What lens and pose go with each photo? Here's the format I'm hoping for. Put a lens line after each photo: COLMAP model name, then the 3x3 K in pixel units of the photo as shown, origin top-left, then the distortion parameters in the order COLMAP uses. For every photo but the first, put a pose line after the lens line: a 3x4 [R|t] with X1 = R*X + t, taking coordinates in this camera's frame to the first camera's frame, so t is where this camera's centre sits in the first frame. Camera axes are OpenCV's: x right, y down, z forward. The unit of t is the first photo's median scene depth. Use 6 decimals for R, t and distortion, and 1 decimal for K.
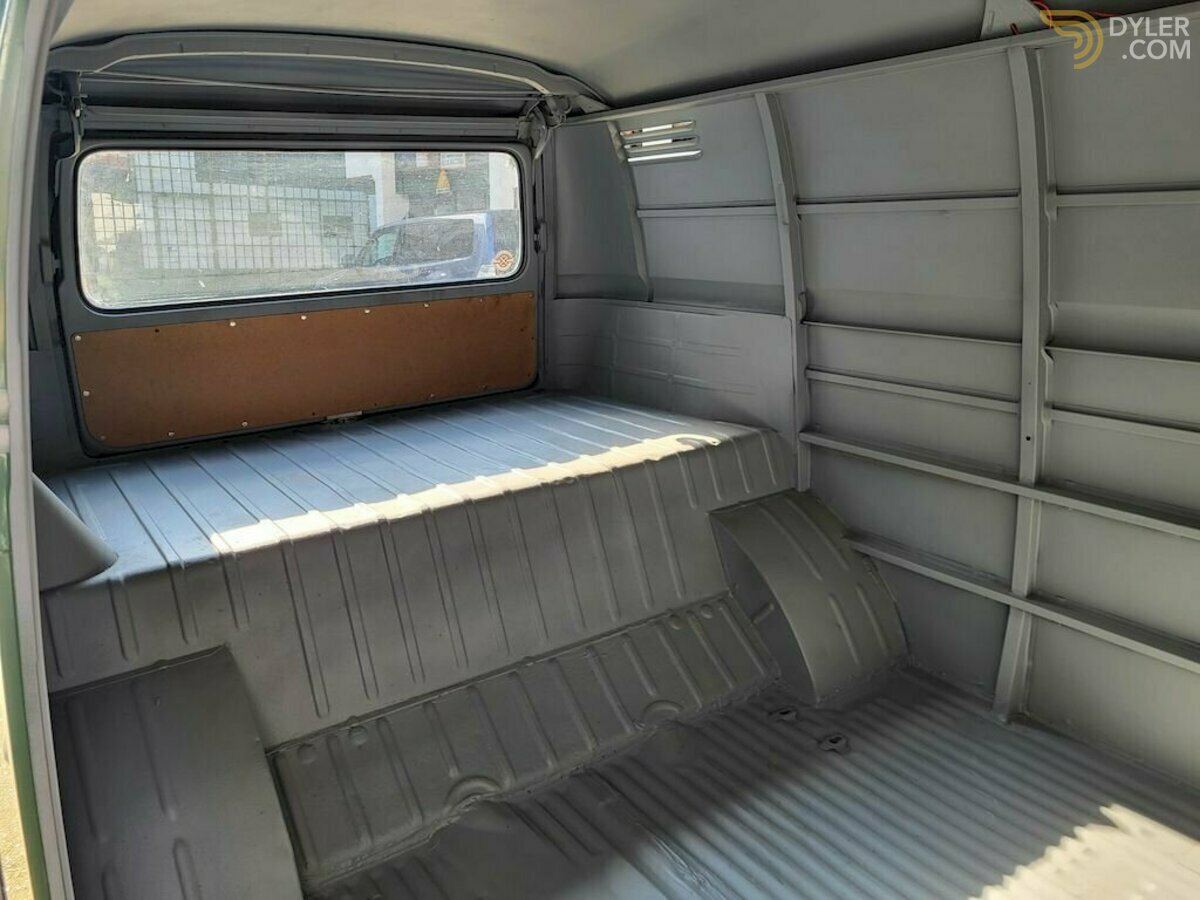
lens RADIAL K [[921.9, 0, 591.2], [0, 921.9, 438.1], [0, 0, 1]] dist [0.039442, -0.013202]
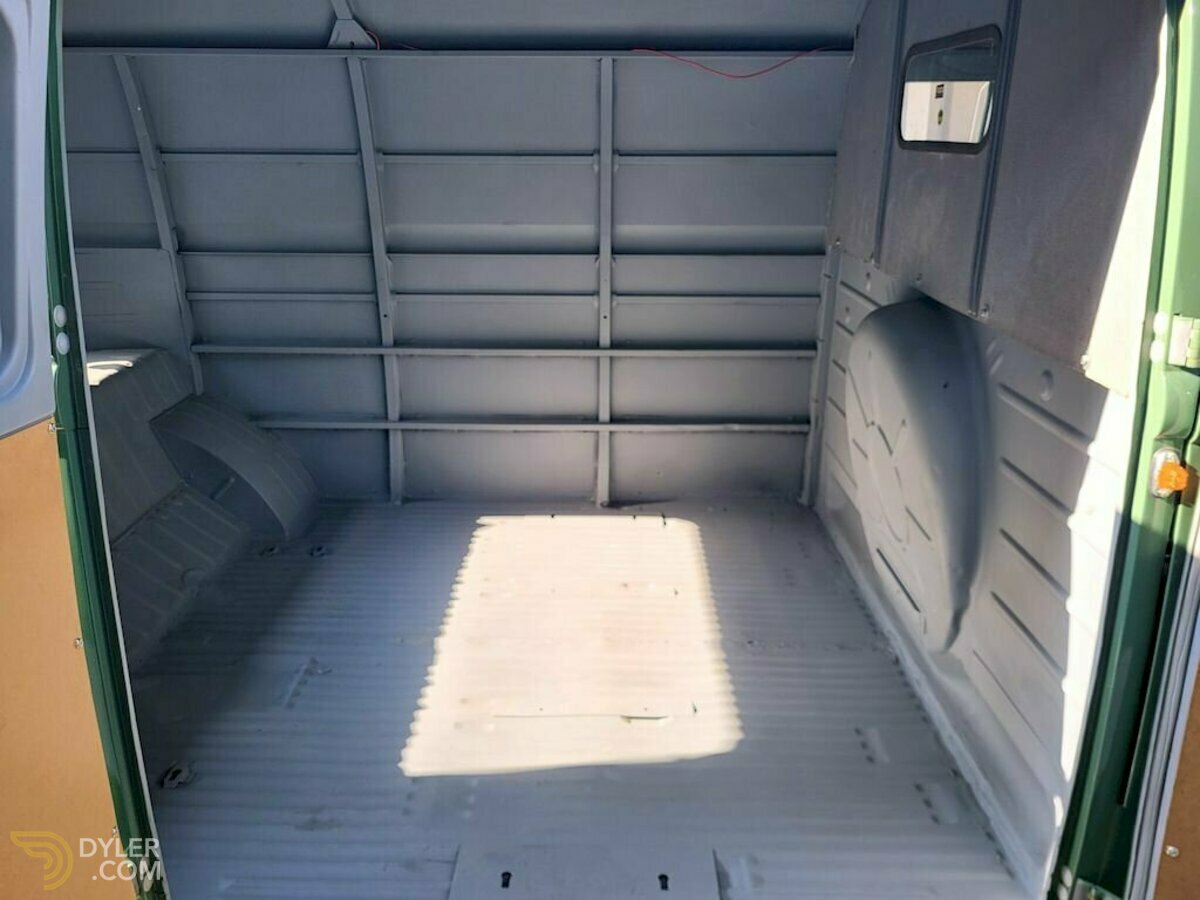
lens RADIAL K [[921.9, 0, 591.8], [0, 921.9, 447.3], [0, 0, 1]] dist [0.039442, -0.013202]
pose [[0.573243, -0.232508, 0.785705, -0.483741], [0.176704, 0.971411, 0.158541, 0.024361], [-0.800105, 0.047955, 0.597940, -0.145990]]
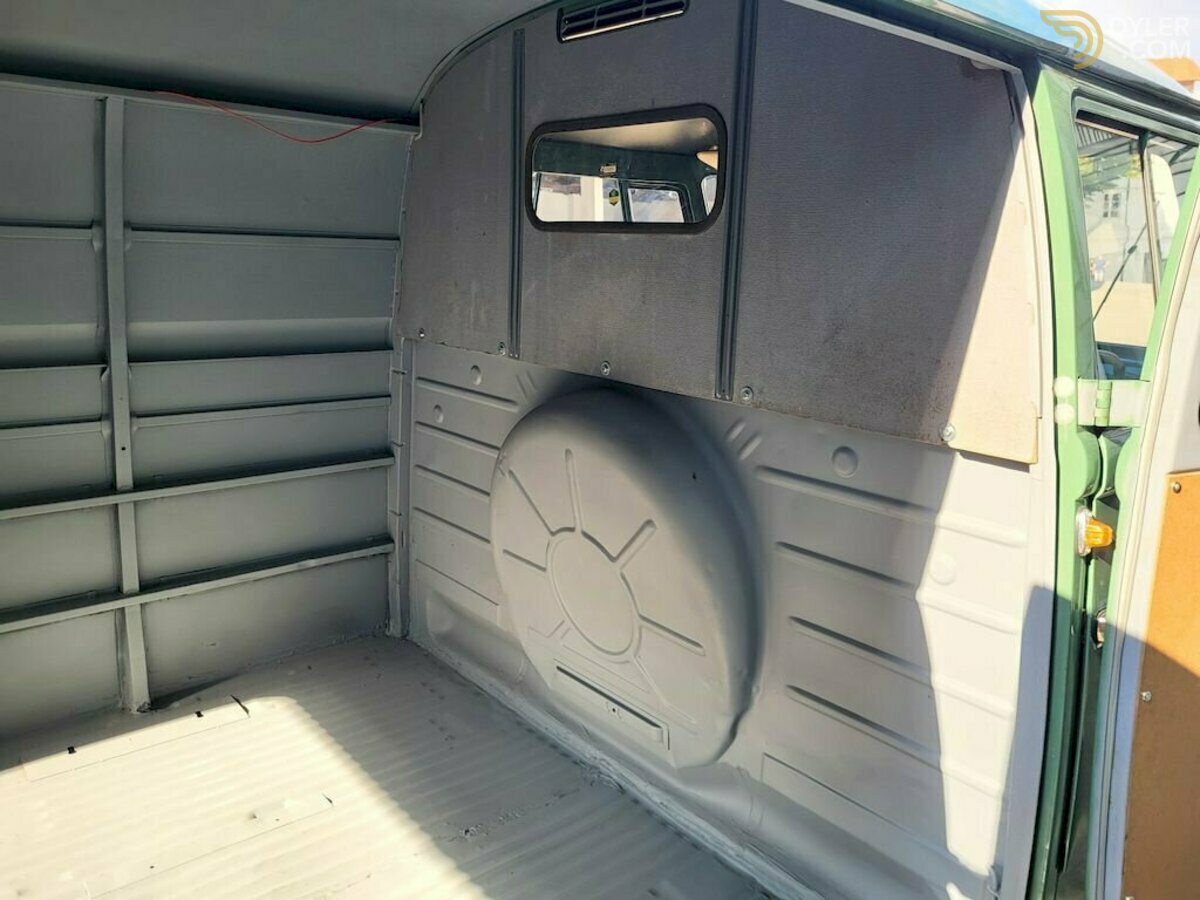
lens RADIAL K [[921.9, 0, 584.4], [0, 921.9, 434.9], [0, 0, 1]] dist [0.039442, -0.013202]
pose [[-0.099853, -0.170245, 0.980330, -0.378334], [0.212318, 0.958916, 0.188152, -0.033431], [-0.972086, 0.226929, -0.059604, 0.196360]]
